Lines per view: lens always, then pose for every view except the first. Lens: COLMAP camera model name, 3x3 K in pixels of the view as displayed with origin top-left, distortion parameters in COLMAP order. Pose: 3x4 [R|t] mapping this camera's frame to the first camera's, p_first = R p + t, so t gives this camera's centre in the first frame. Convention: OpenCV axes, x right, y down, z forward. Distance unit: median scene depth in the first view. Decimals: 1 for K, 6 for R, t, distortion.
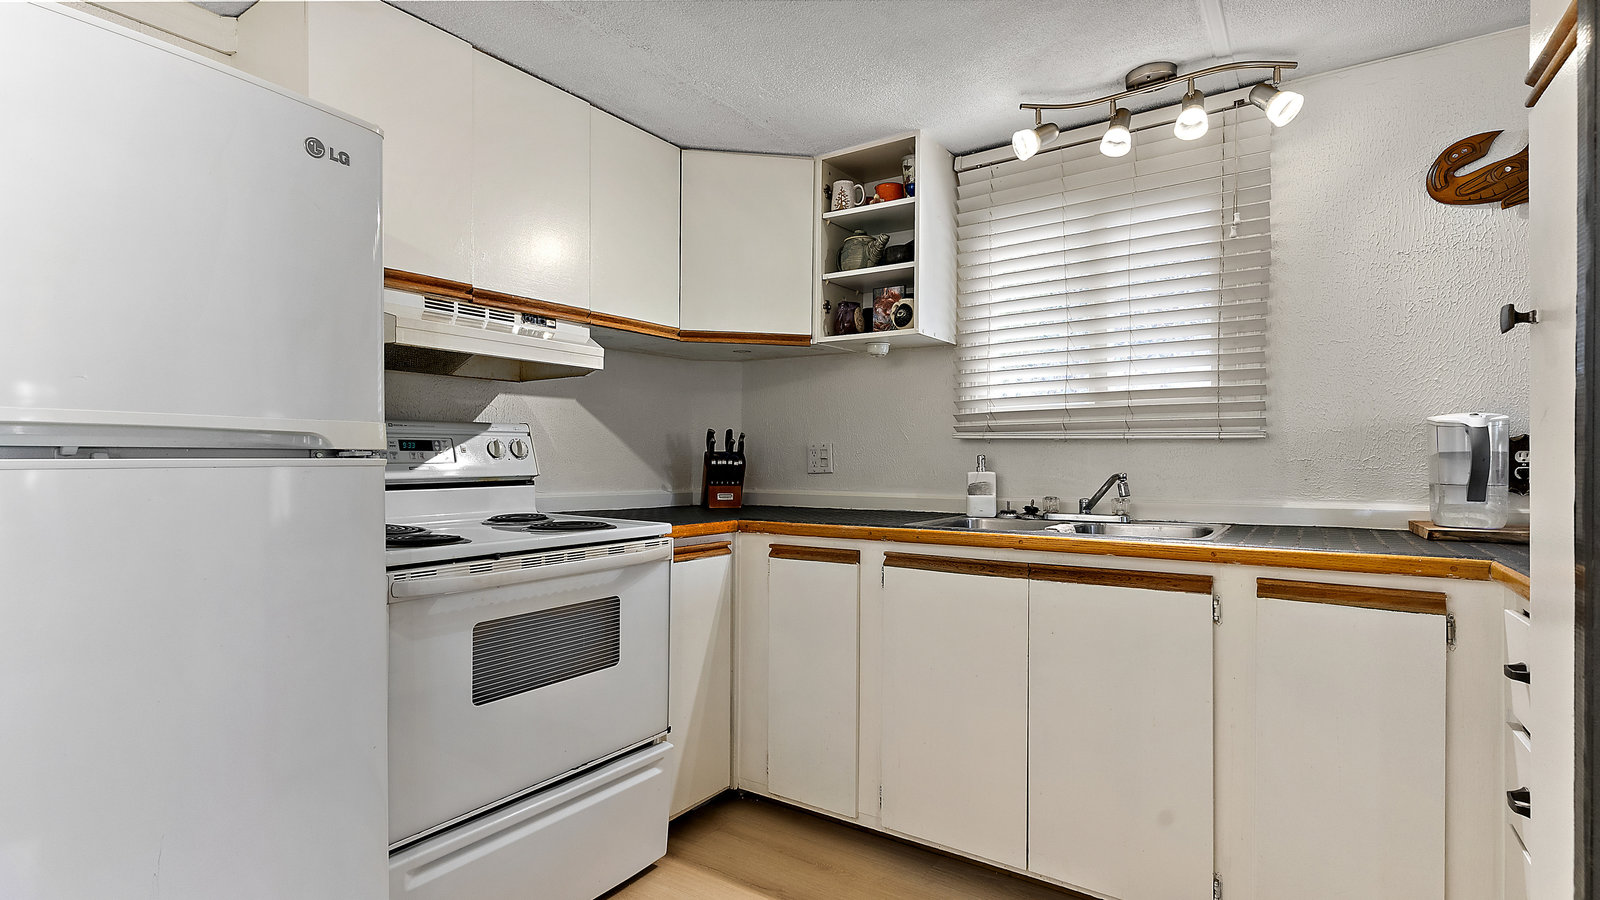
lens RADIAL K [[762.0, 0, 795.8], [0, 762.0, 441.2], [0, 0, 1]] dist [-0.000589, 0.000439]
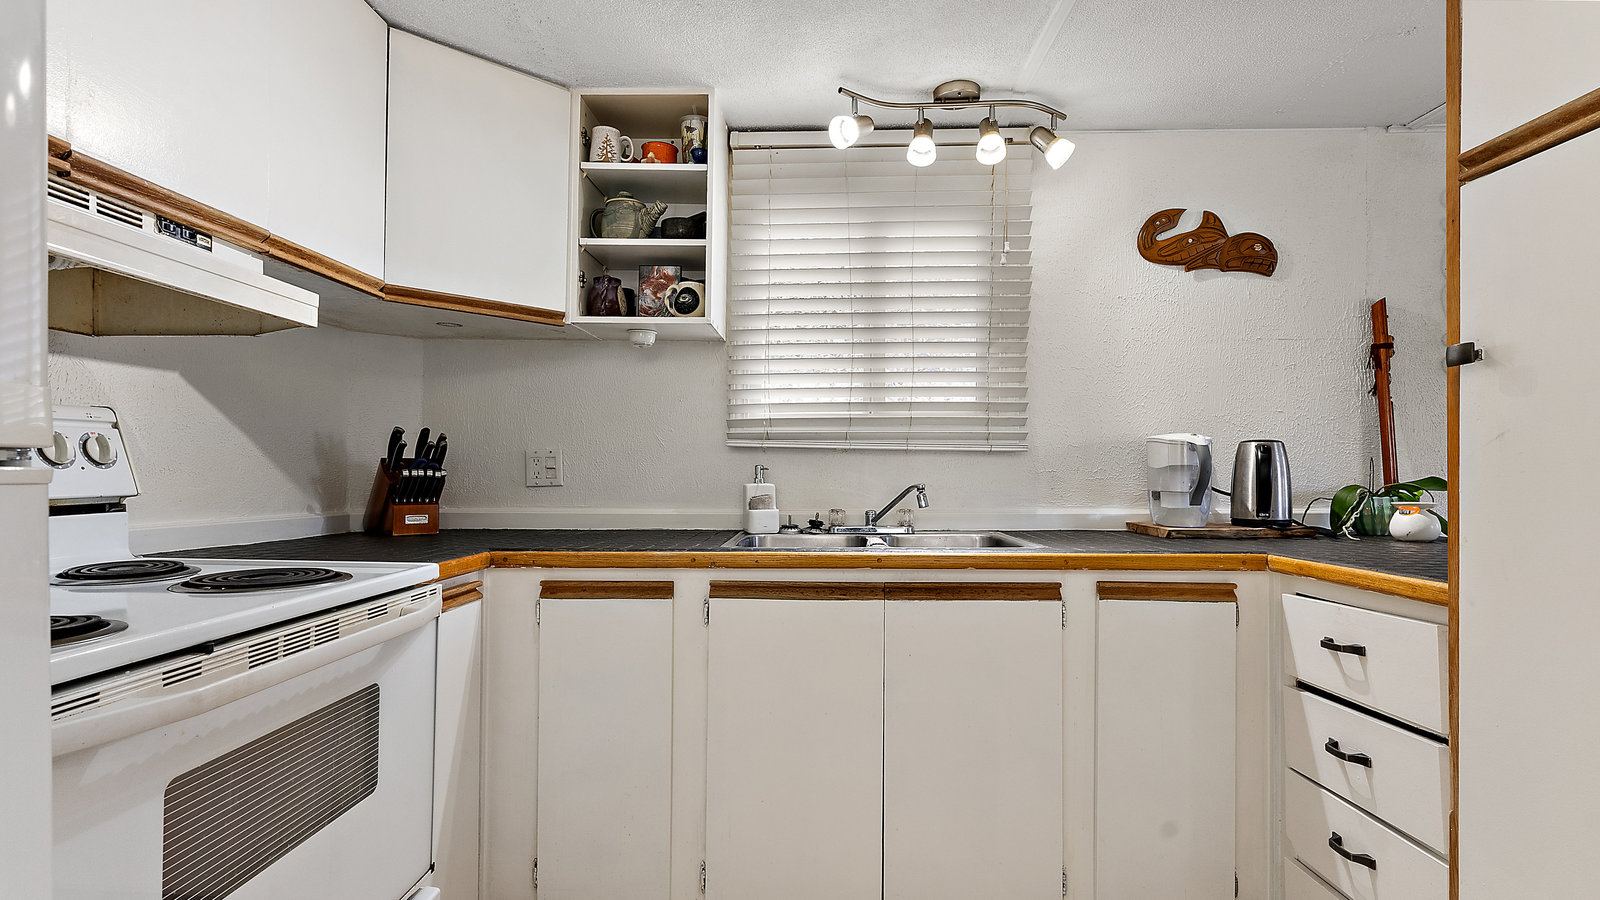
lens RADIAL K [[774.8, 0, 800.8], [0, 774.8, 453.1], [0, 0, 1]] dist [0.000587, 0.000261]
pose [[0.841493, 0.014047, 0.540085, -0.233597], [-0.016135, 0.999869, -0.000866, 0.004384], [-0.540027, -0.007986, 0.841610, 0.213368]]
